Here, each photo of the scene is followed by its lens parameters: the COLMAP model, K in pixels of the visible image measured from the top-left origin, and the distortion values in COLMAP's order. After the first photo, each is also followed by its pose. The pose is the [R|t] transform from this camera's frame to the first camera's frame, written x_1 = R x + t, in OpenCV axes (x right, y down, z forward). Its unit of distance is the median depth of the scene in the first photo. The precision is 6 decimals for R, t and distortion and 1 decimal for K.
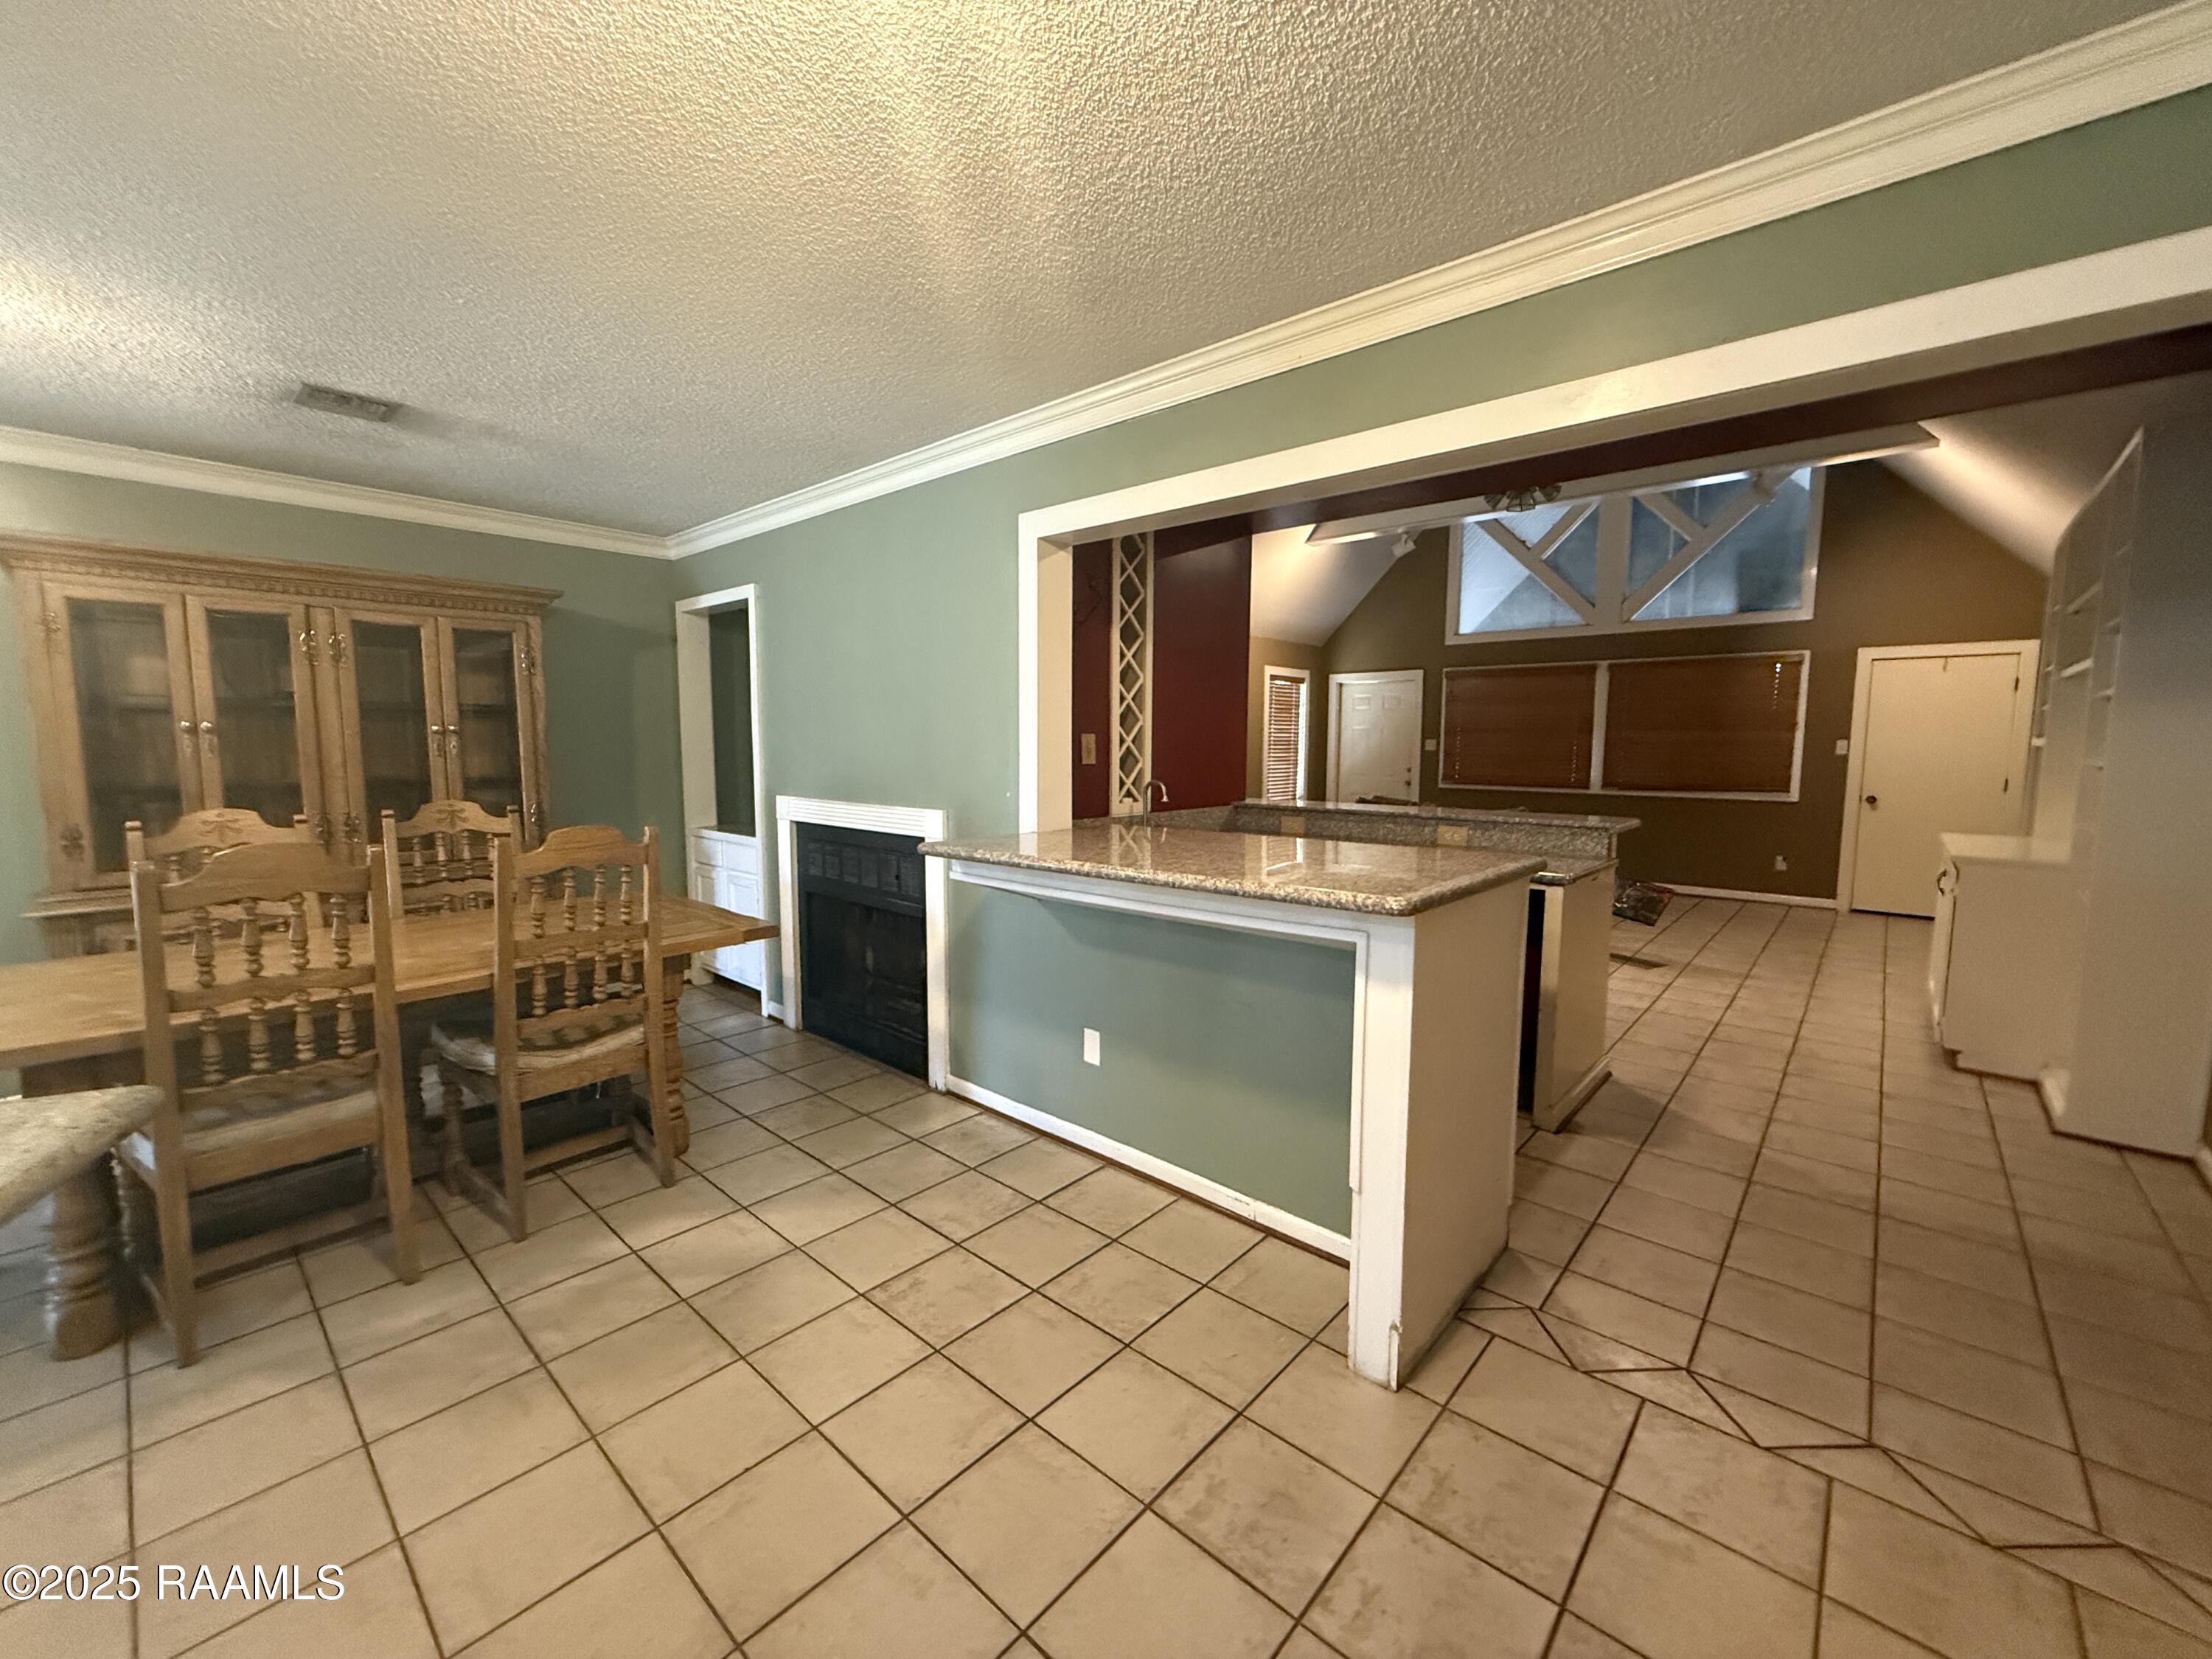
lens RADIAL K [[881.8, 0, 1102.5], [0, 881.8, 826.4], [0, 0, 1]] dist [0.000663, 0.000029]
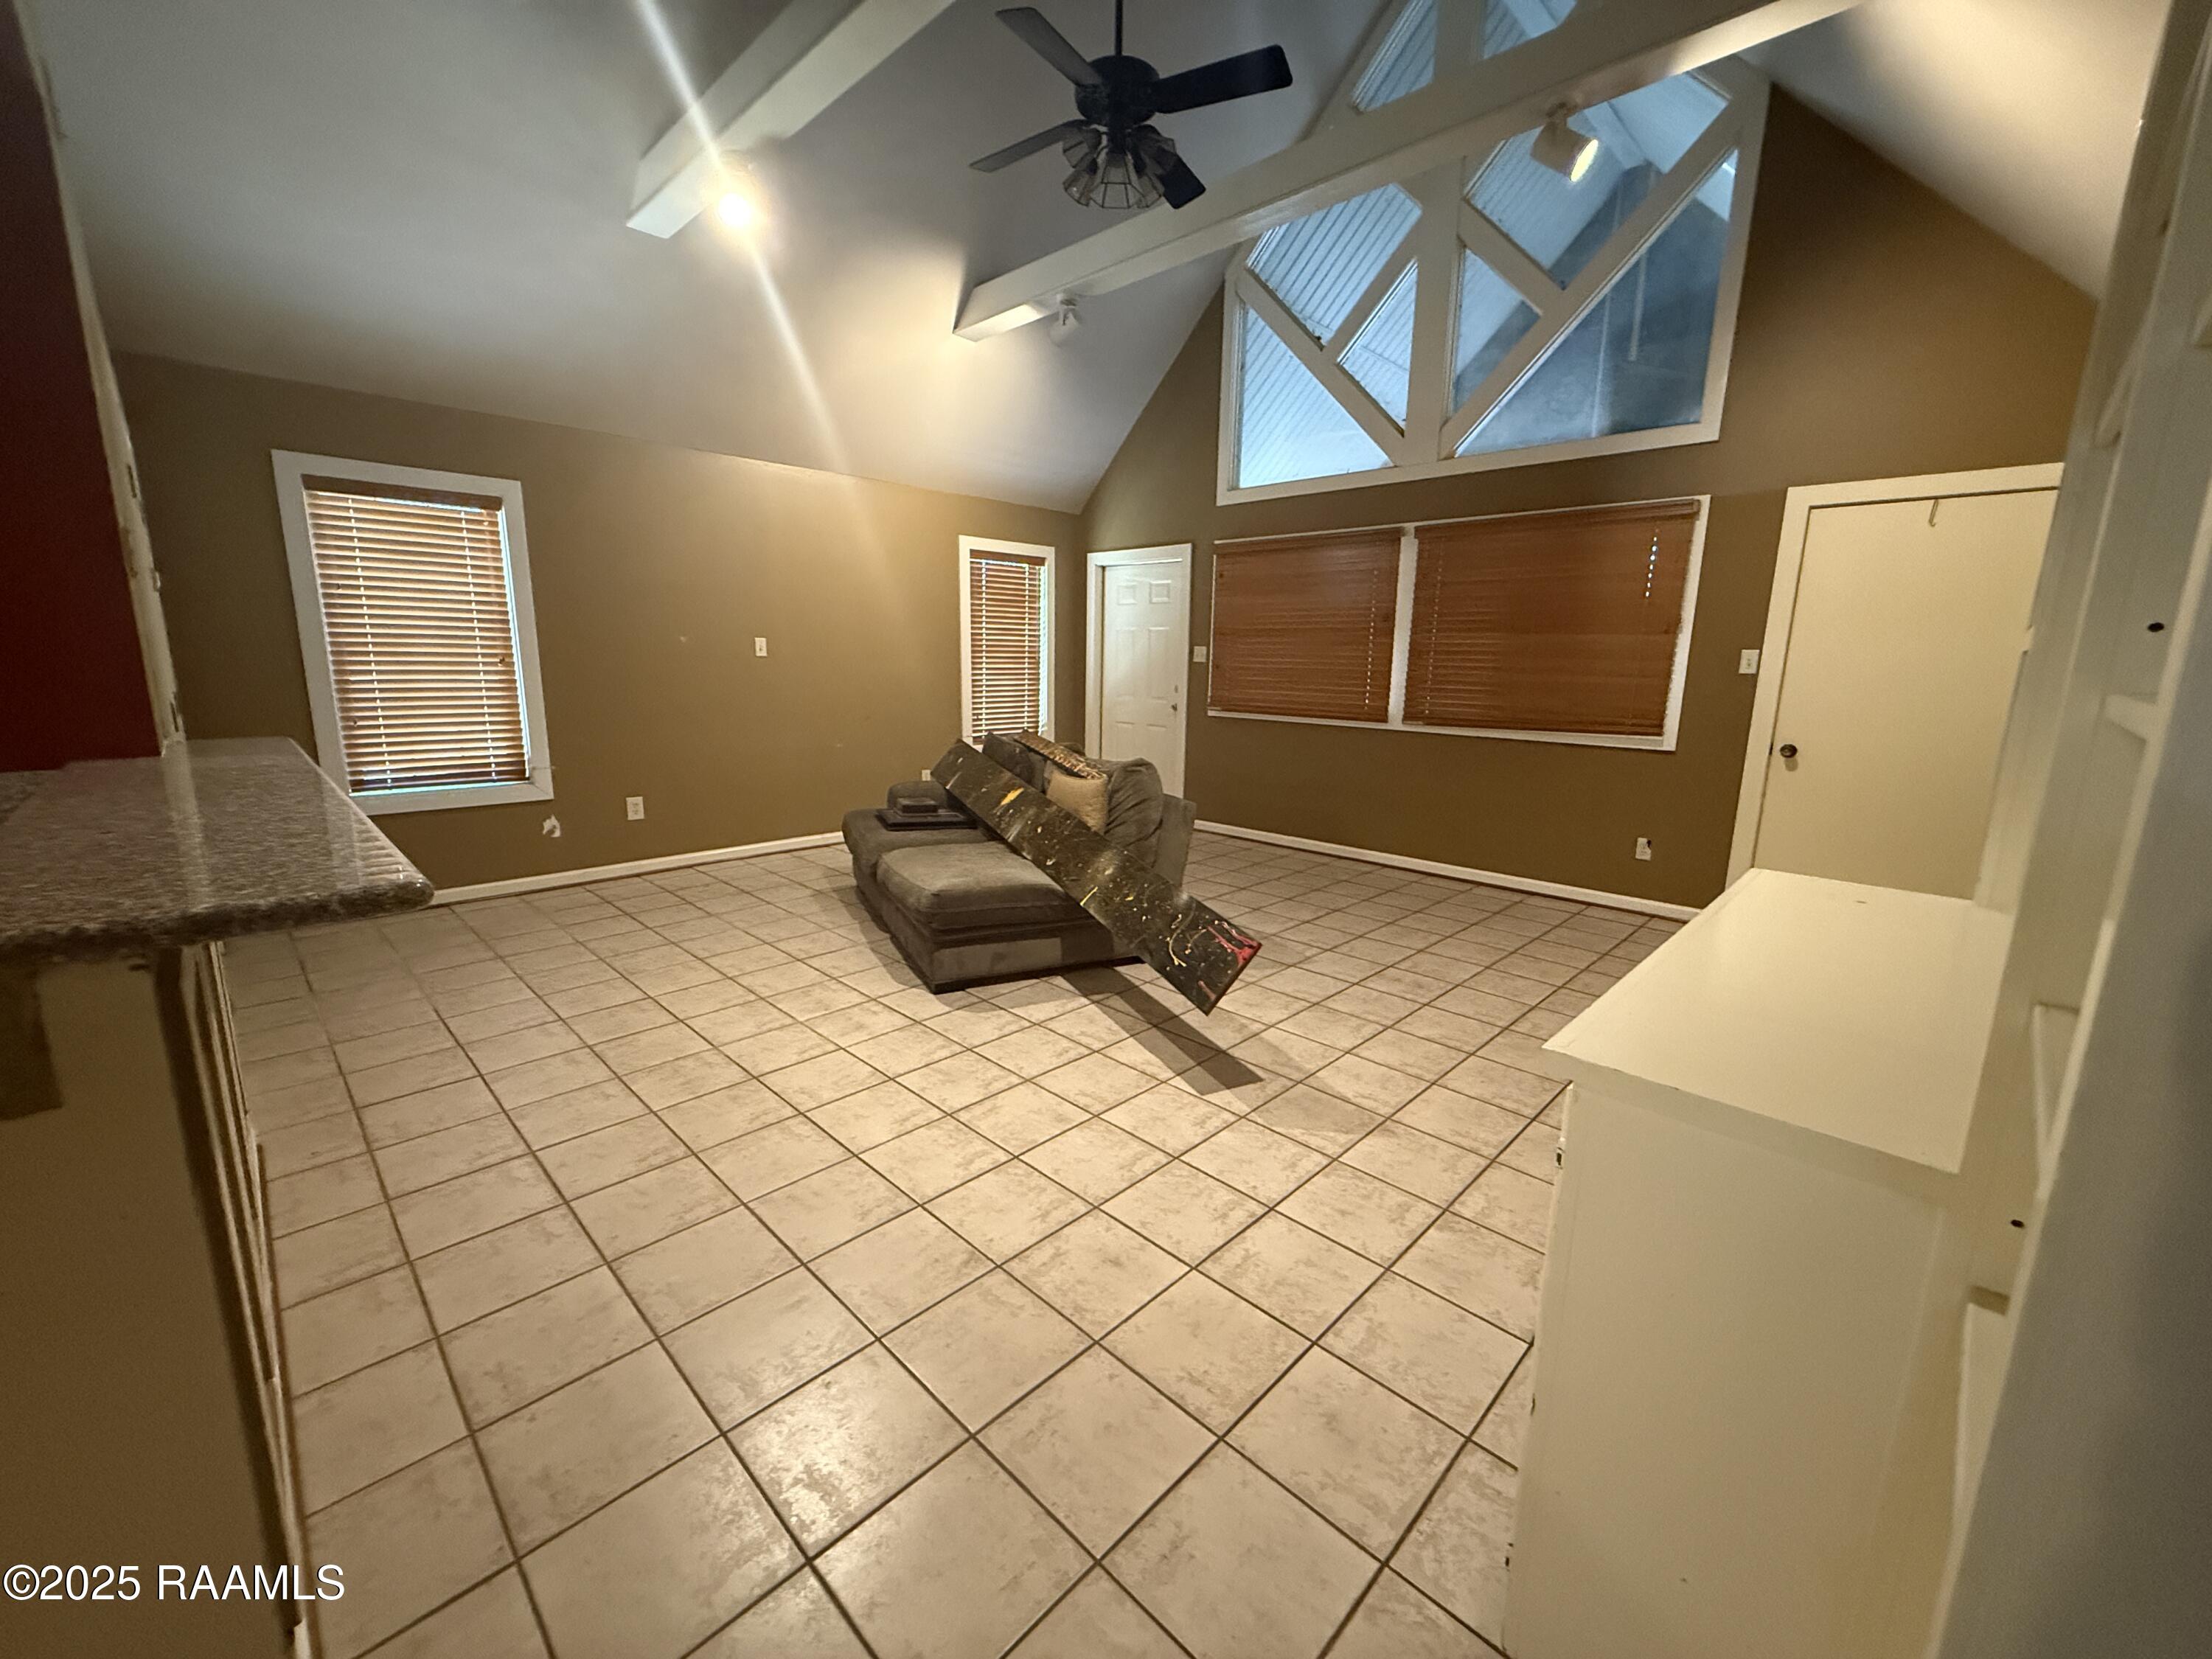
lens RADIAL K [[882.4, 0, 1101.6], [0, 882.4, 831.1], [0, 0, 1]] dist [0.000048, -0.000114]
pose [[0.998744, 0.020380, -0.045782, 0.794350], [-0.015676, 0.994778, 0.100856, -0.053532], [0.047598, -0.100011, 0.993847, 0.692644]]
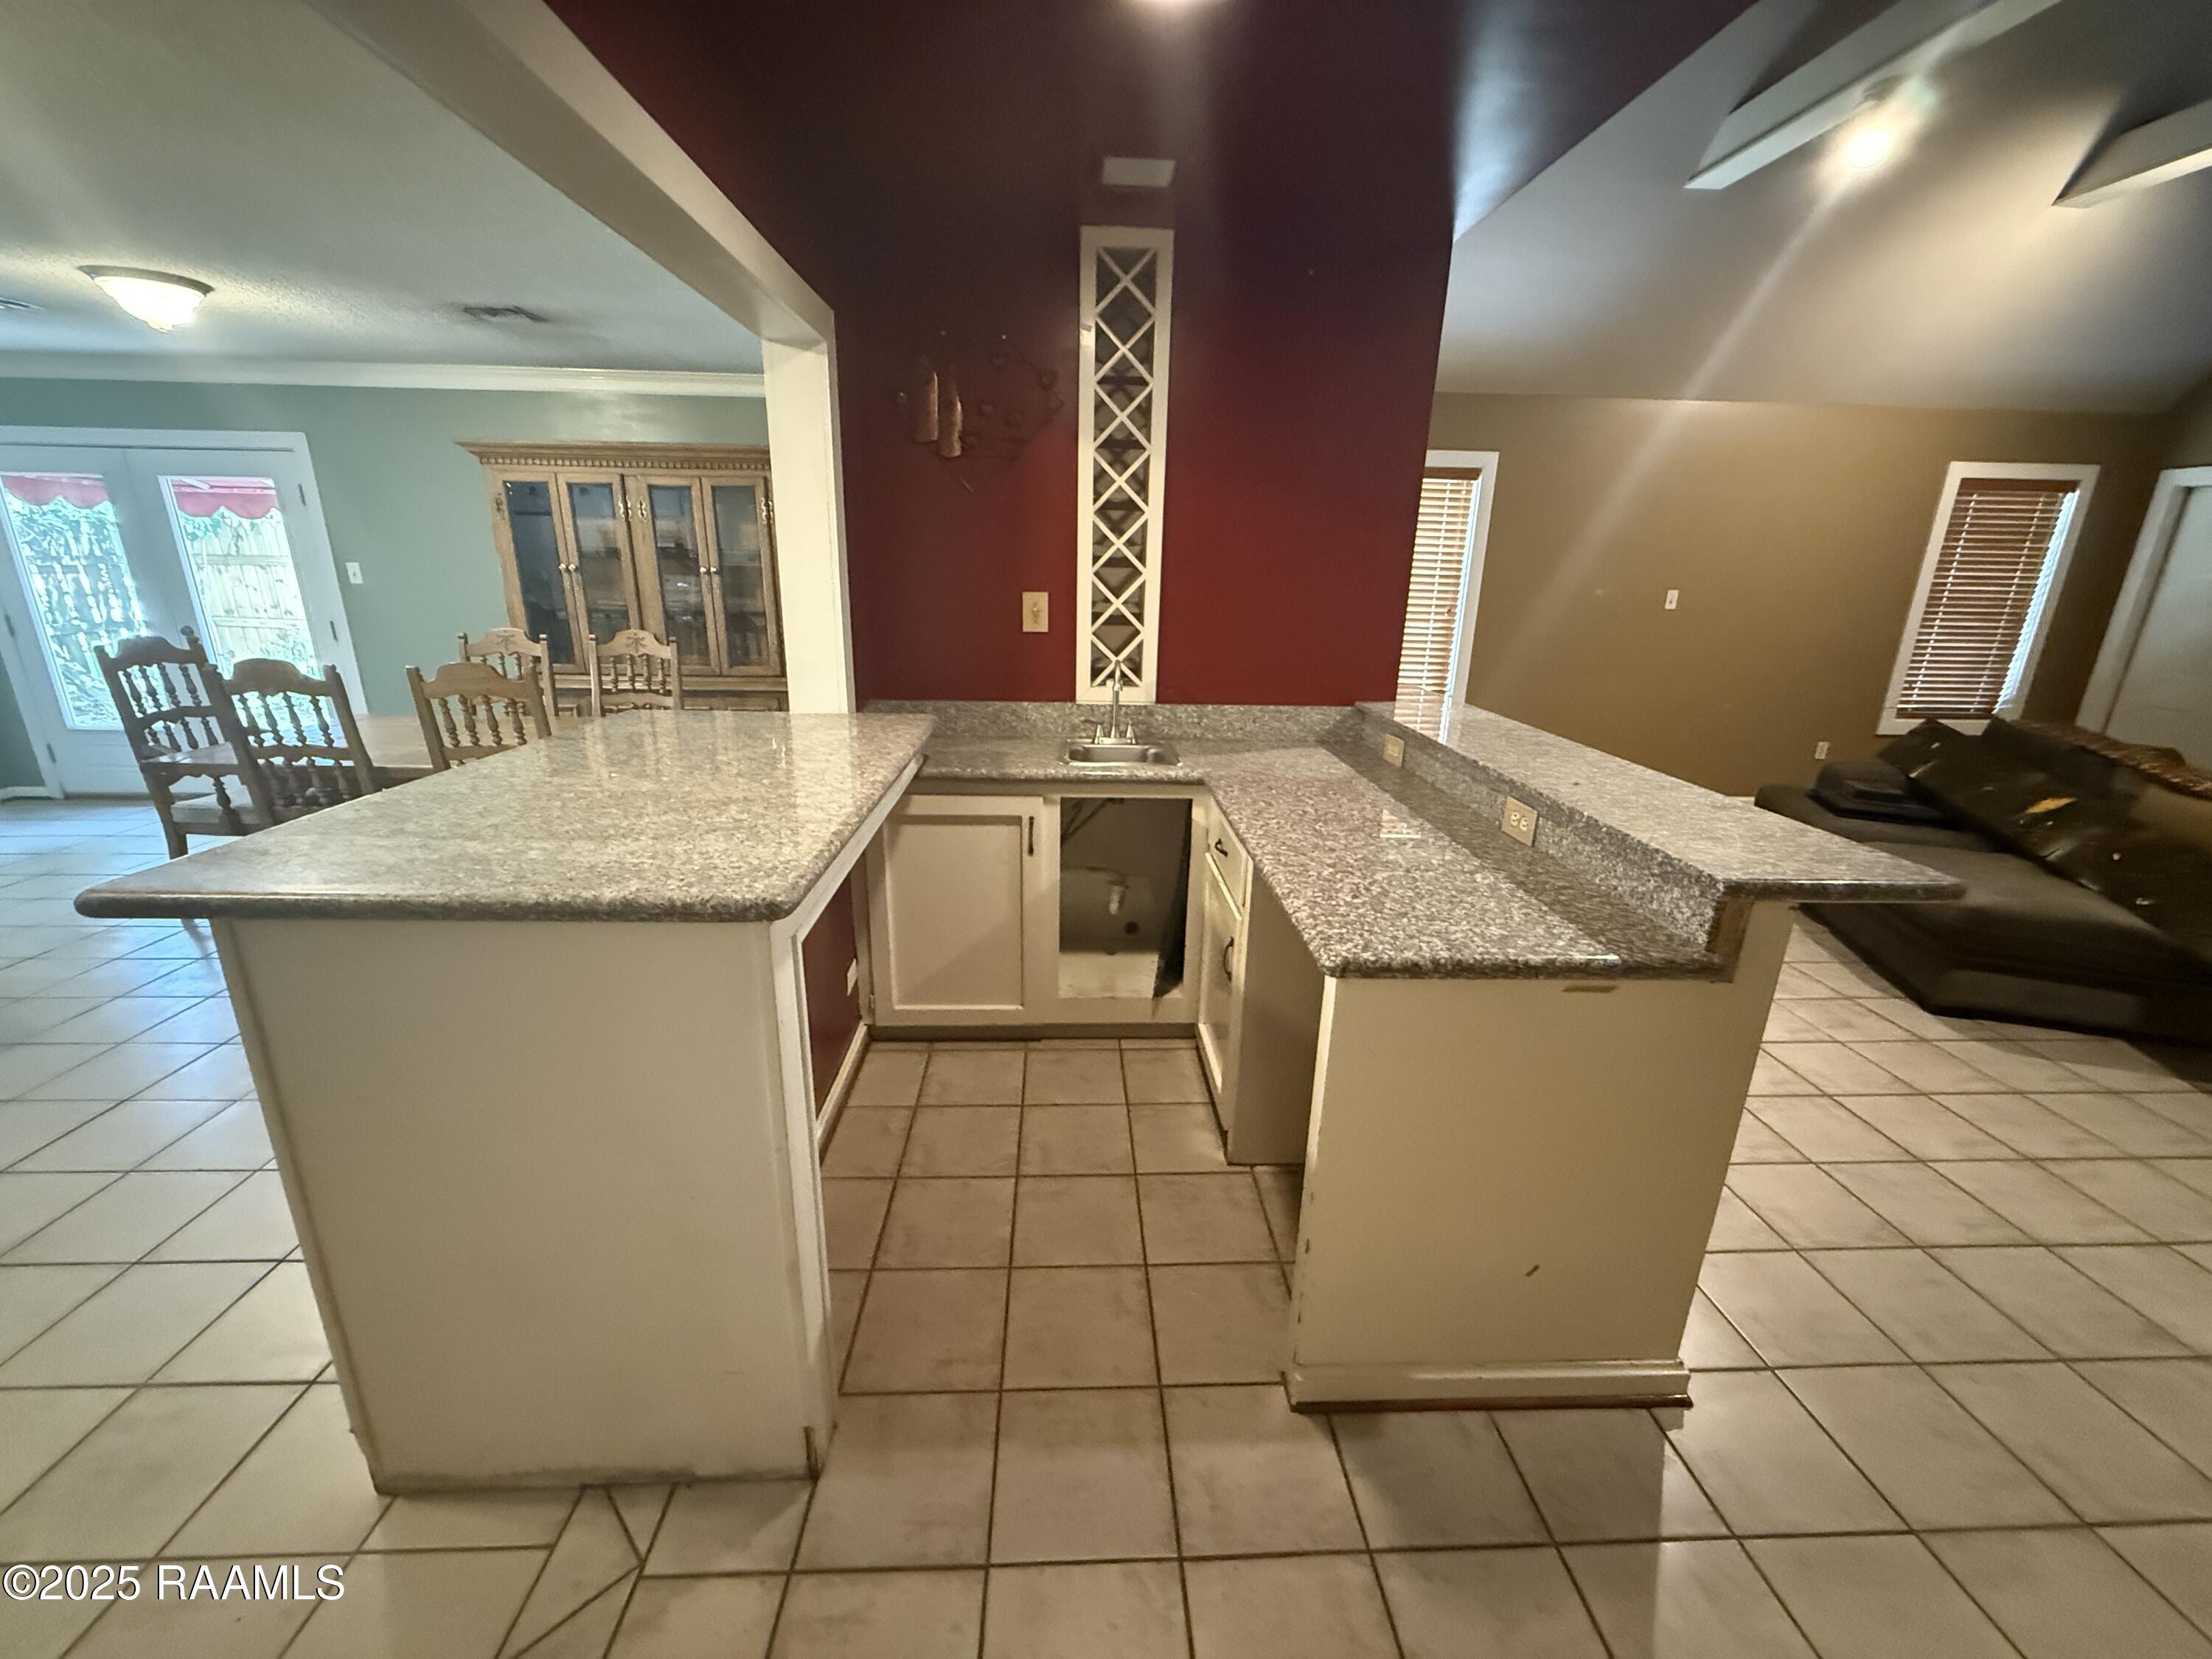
lens RADIAL K [[881.8, 0, 1102.5], [0, 881.8, 826.4], [0, 0, 1]] dist [0.000663, 0.000029]
pose [[0.699638, 0.215958, -0.681079, 0.572128], [-0.086091, 0.971763, 0.219691, -0.077397], [0.709291, -0.095069, 0.698475, 0.462728]]
